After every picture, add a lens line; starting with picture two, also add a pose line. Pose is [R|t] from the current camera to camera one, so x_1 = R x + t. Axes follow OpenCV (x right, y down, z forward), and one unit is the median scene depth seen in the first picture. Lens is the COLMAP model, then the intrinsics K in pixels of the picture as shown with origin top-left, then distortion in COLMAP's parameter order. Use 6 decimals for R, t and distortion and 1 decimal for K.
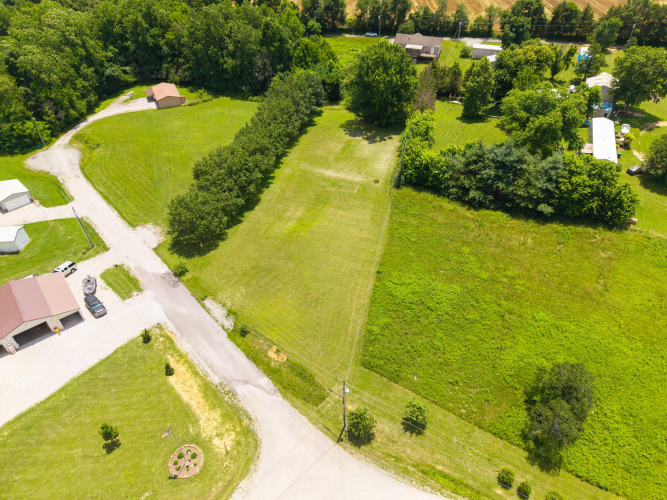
lens RADIAL K [[448.4, 0, 331.2], [0, 448.4, 250.4], [0, 0, 1]] dist [0.004876, -0.000304]
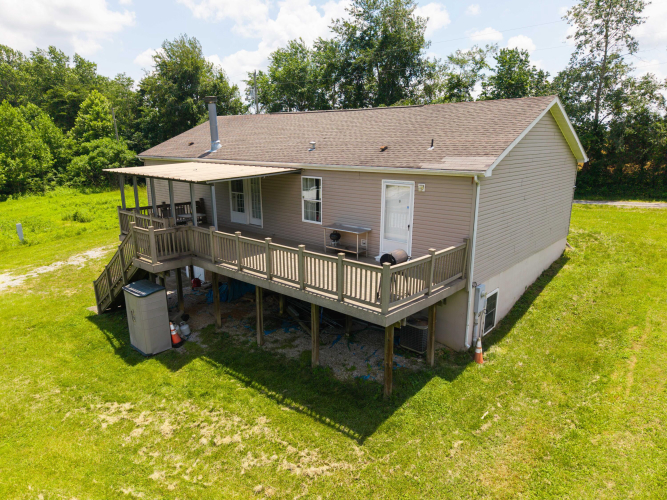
lens RADIAL K [[448.4, 0, 331.2], [0, 448.4, 250.4], [0, 0, 1]] dist [0.004876, -0.000304]
pose [[0.917412, 0.091913, -0.387178, 0.223757], [-0.257885, 0.878322, -0.402548, -0.373595], [0.303067, 0.469150, 0.829487, 0.856262]]
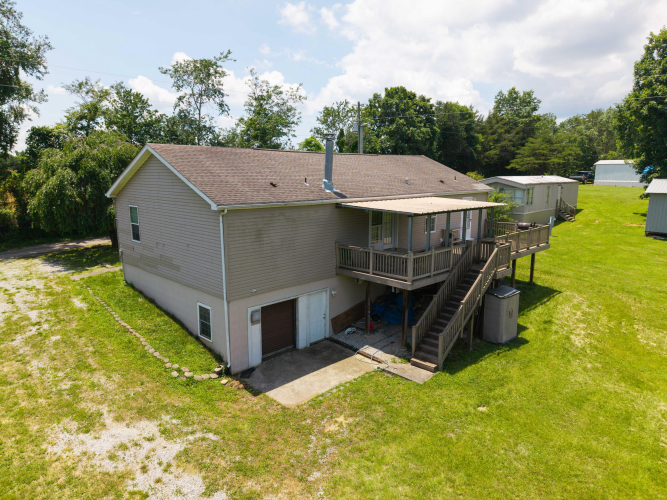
lens RADIAL K [[448.4, 0, 331.2], [0, 448.4, 250.4], [0, 0, 1]] dist [0.004876, -0.000304]
pose [[0.462361, -0.159701, 0.872191, 0.075458], [0.580739, 0.797855, -0.161768, -0.401411], [-0.670048, 0.581311, 0.461642, 0.885225]]
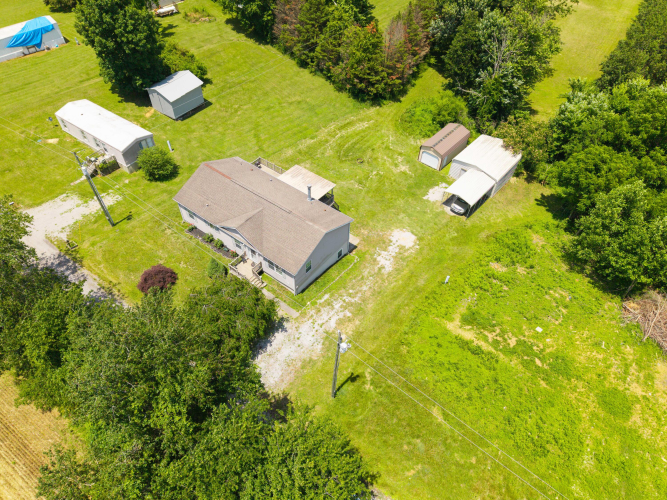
lens RADIAL K [[448.4, 0, 331.2], [0, 448.4, 250.4], [0, 0, 1]] dist [0.004876, -0.000304]
pose [[-0.943119, -0.256526, 0.211475, 0.083438], [0.206410, 0.046839, 0.977344, -0.679560], [-0.260619, 0.965402, 0.008775, 0.943175]]
